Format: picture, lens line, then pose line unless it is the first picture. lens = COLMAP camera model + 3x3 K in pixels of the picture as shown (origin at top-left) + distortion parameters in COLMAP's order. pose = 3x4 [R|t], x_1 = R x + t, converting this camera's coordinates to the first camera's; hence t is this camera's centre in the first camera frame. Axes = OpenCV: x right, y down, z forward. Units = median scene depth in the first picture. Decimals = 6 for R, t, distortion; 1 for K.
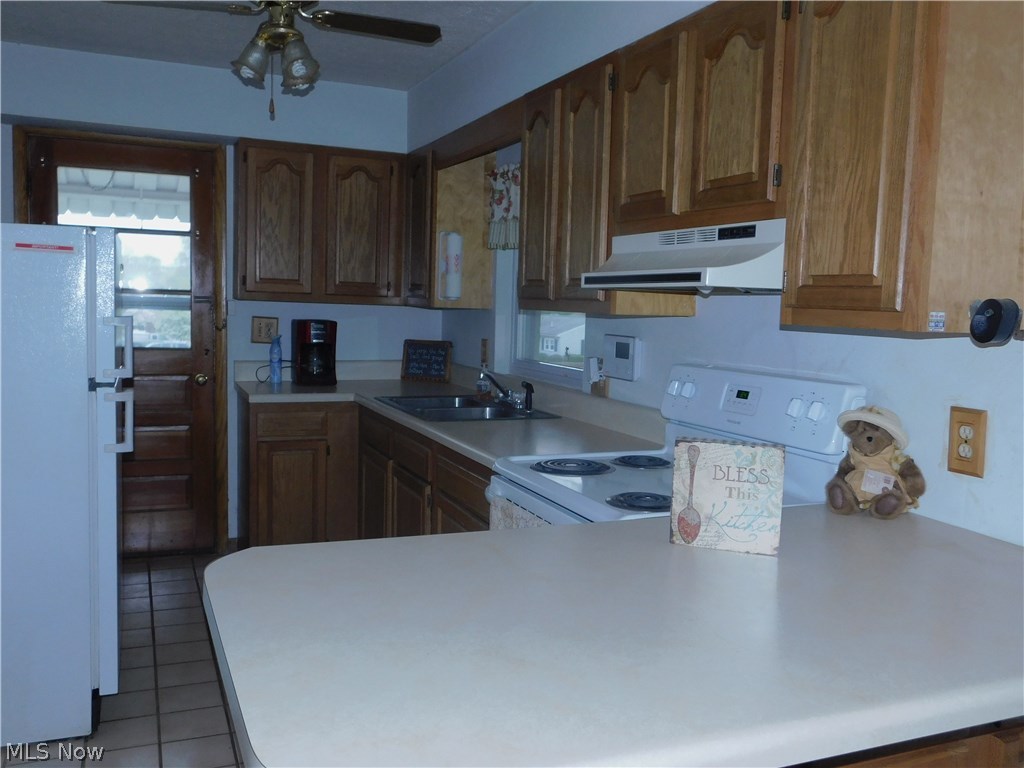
lens RADIAL K [[909.1, 0, 512.0], [0, 909.1, 384.0], [0, 0, 1]] dist [-0.001581, -0.000101]
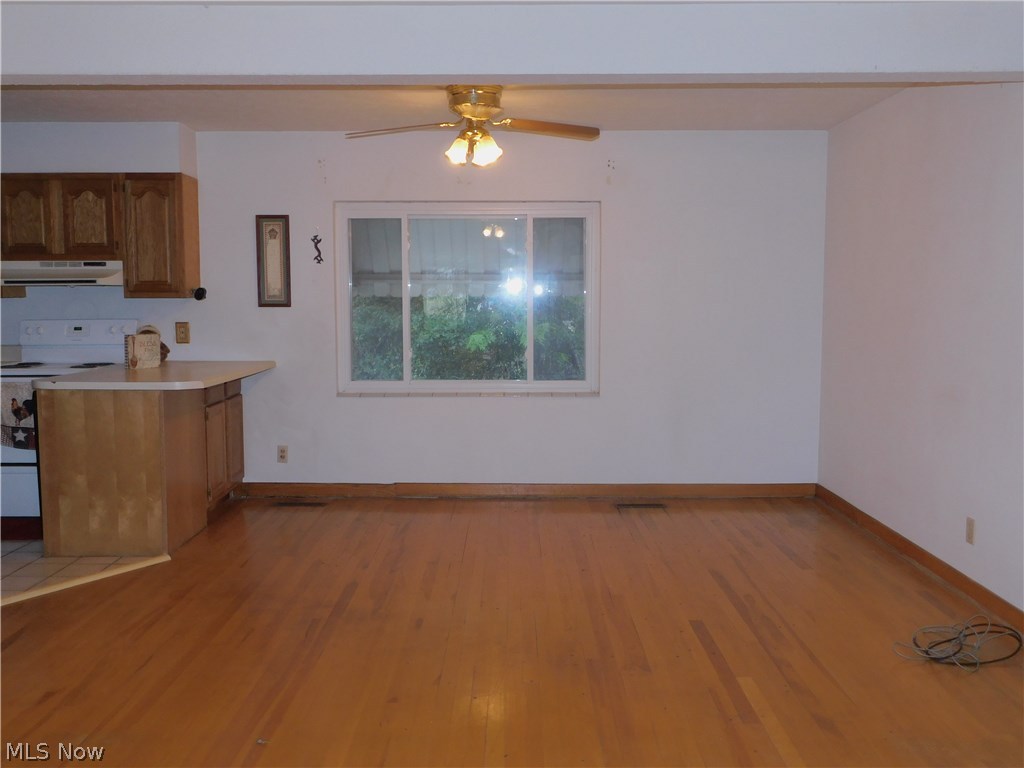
lens RADIAL K [[909.1, 0, 512.0], [0, 909.1, 384.0], [0, 0, 1]] dist [-0.001581, -0.000101]
pose [[0.399246, -0.120604, 0.908877, -1.809515], [0.097923, 0.991249, 0.088519, 0.068363], [-0.911600, 0.053659, 0.407562, -1.232265]]
